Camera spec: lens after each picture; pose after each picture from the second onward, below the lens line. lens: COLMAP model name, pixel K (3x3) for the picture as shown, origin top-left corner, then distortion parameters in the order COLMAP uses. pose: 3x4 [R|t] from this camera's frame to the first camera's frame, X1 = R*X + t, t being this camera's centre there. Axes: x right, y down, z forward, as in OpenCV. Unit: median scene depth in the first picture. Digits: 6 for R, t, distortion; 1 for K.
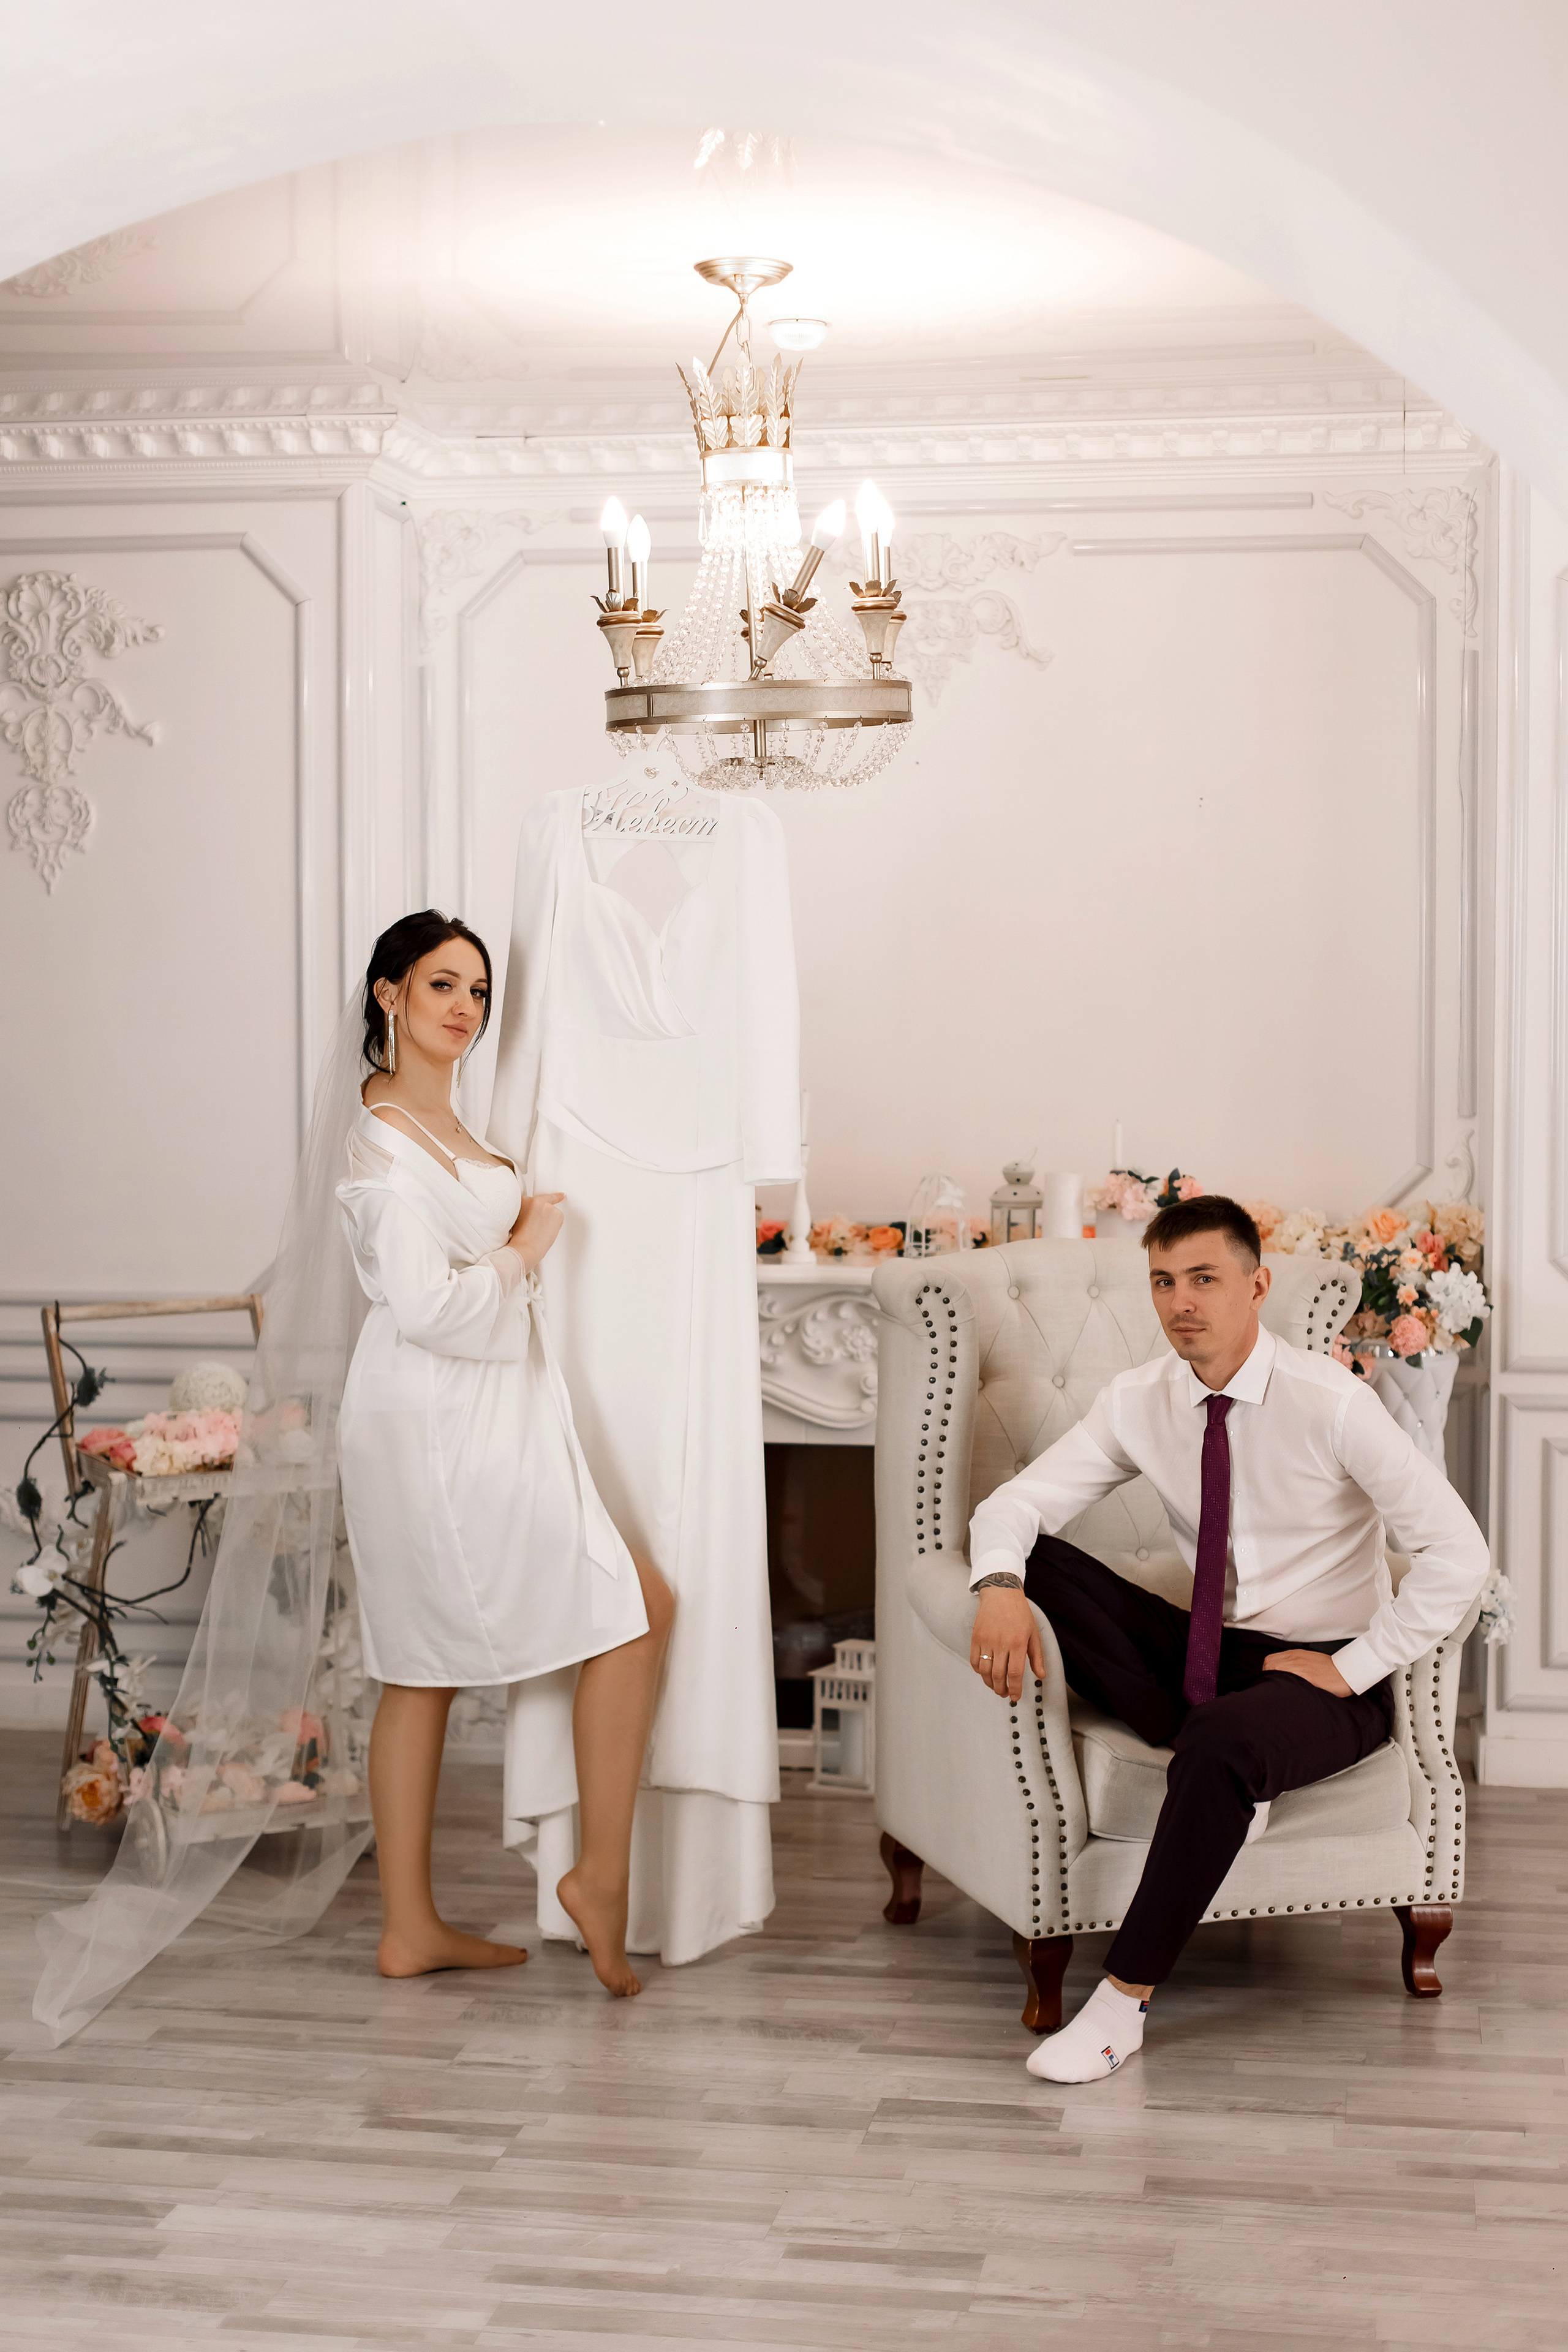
lens RADIAL K [[3449.9, 0, 806.0], [0, 3449.9, 1183.9], [0, 0, 1]] dist [0.001740, -0.076814]
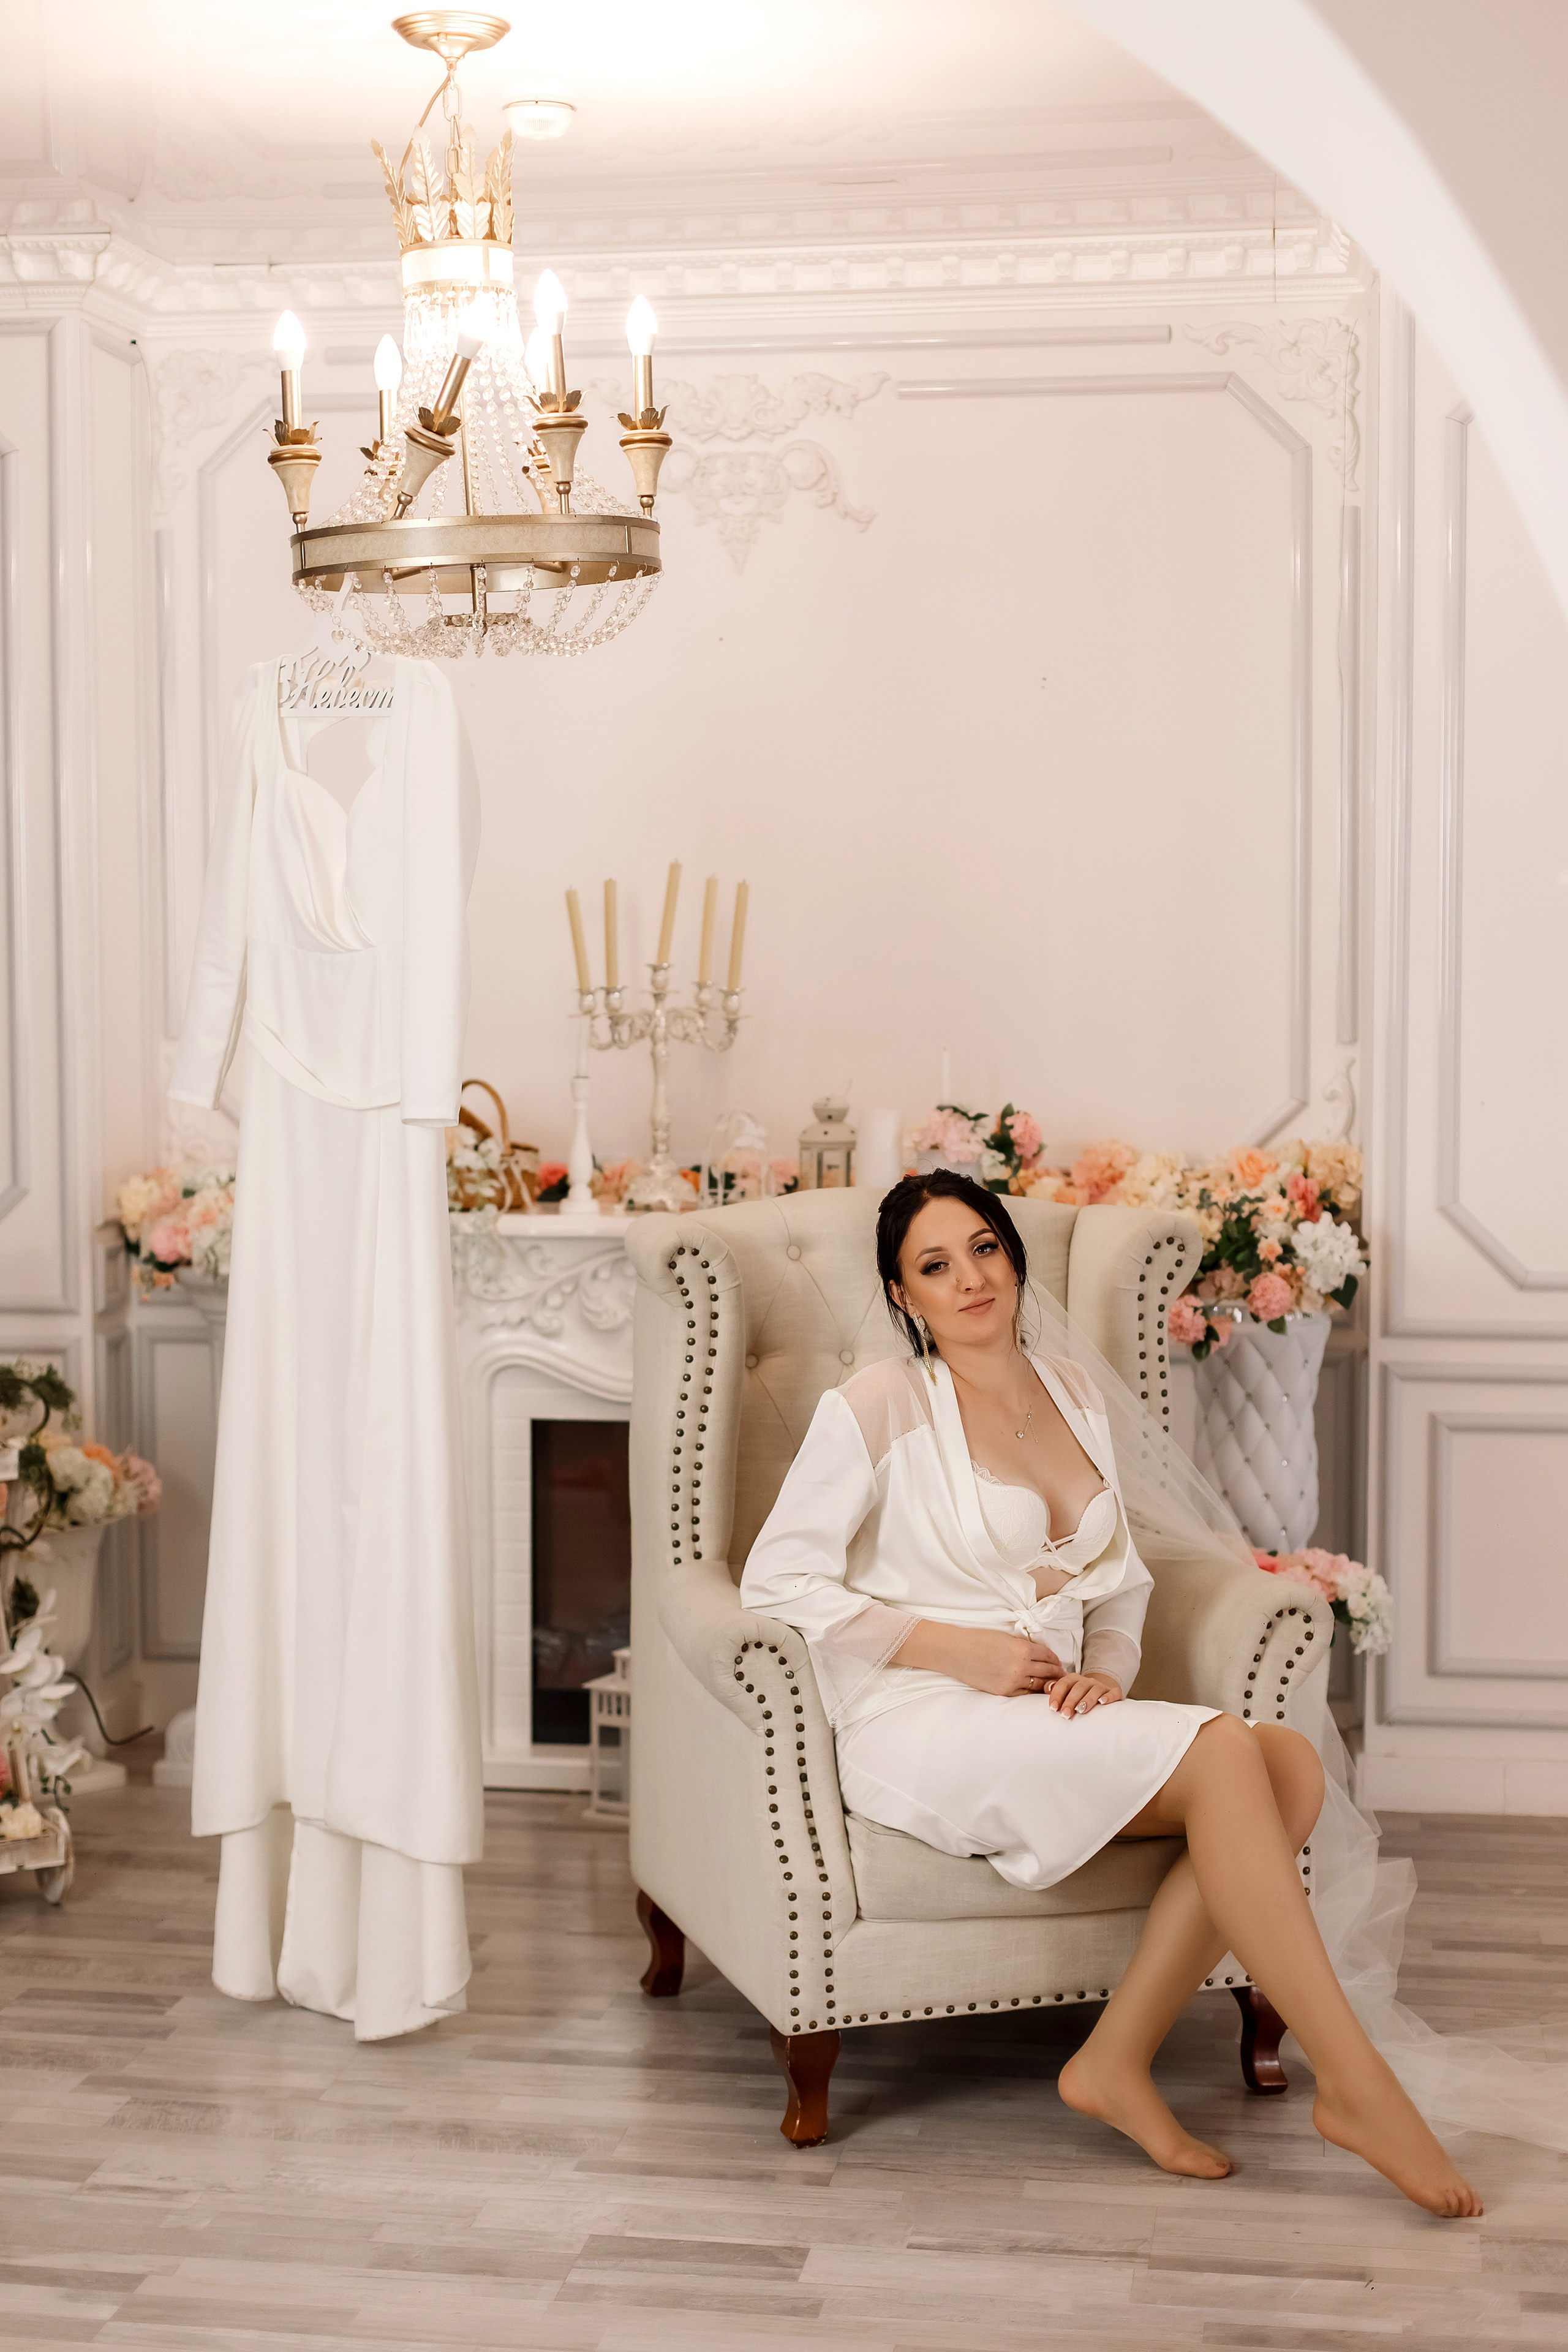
lens RADIAL K [[3492.4, 0, 776.4], [0, 3492.4, 1182.8], [0, 0, 1]] dist [0.019173, -0.160499]
pose [[0.999990, -0.002165, 0.003987, 0.055903], [0.002082, 0.999781, 0.020841, -0.003632], [-0.004032, -0.020832, 0.999775, 0.148118]]
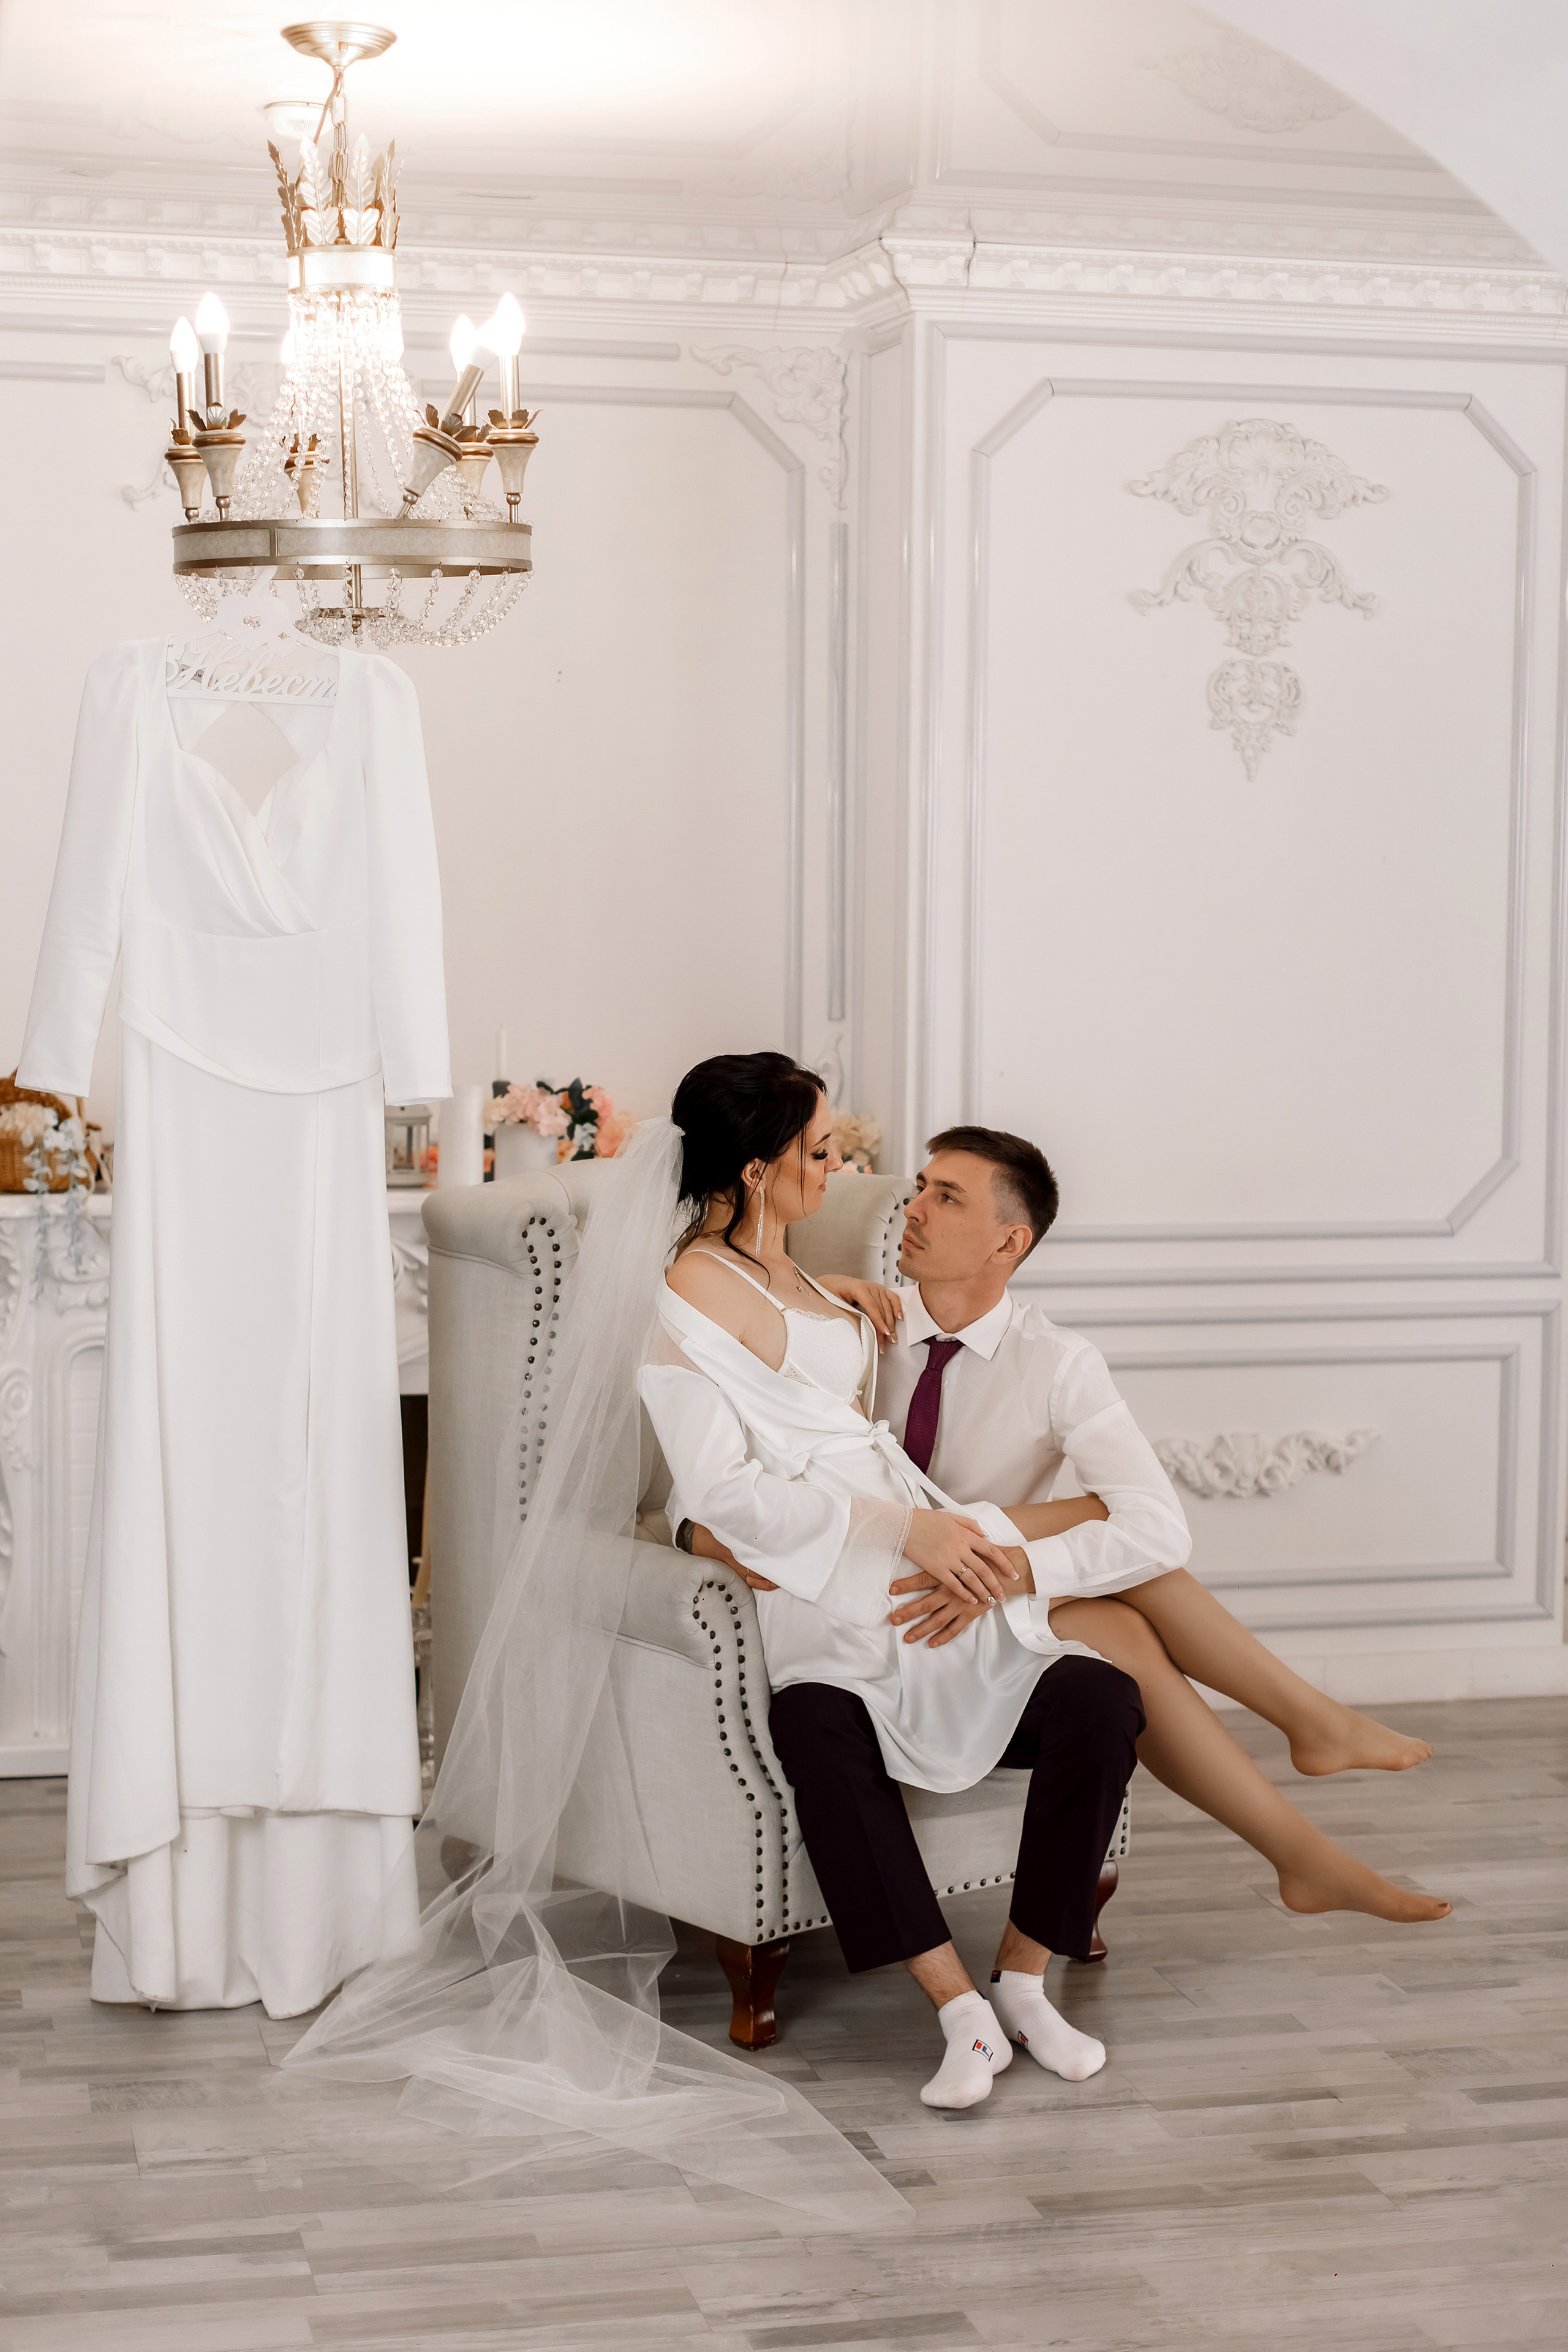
lens RADIAL K [[3588.9, 0, 742.6], [0, 3588.9, 1132.4], [0, 0, 1]] dist [0.002026, -0.050493]
pose [[0.923979, -0.017379, 0.382048, -0.267128], [0.012109, 0.999796, 0.016193, -0.006199], [-0.382251, -0.010335, 0.924001, 0.133271]]
